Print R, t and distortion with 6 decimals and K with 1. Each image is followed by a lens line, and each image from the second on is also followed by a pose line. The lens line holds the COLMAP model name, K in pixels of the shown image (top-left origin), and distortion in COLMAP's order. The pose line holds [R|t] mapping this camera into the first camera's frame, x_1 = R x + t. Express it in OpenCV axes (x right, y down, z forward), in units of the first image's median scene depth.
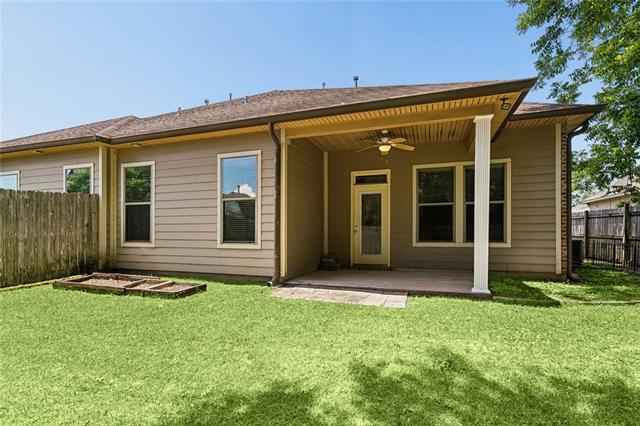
lens RADIAL K [[306.0, 0, 322.8], [0, 306.0, 238.1], [0, 0, 1]] dist [0.004402, 0.000460]
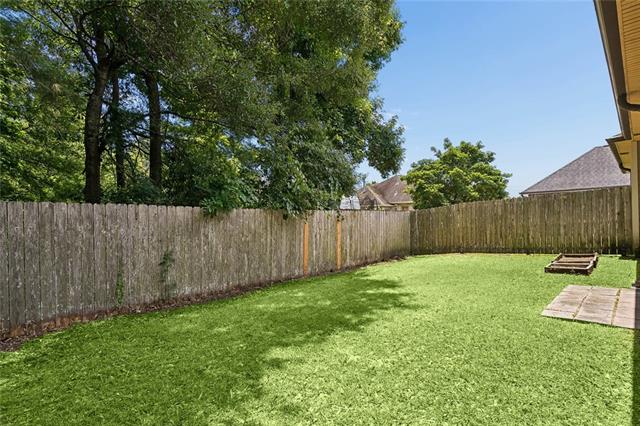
lens RADIAL K [[306.0, 0, 320.0], [0, 306.0, 216.2], [0, 0, 1]] dist [0.004402, 0.000460]
pose [[-0.459313, -0.006243, -0.888253, 0.898126], [0.004205, 0.999949, -0.009202, -0.028470], [0.888265, -0.007962, -0.459263, 0.580088]]
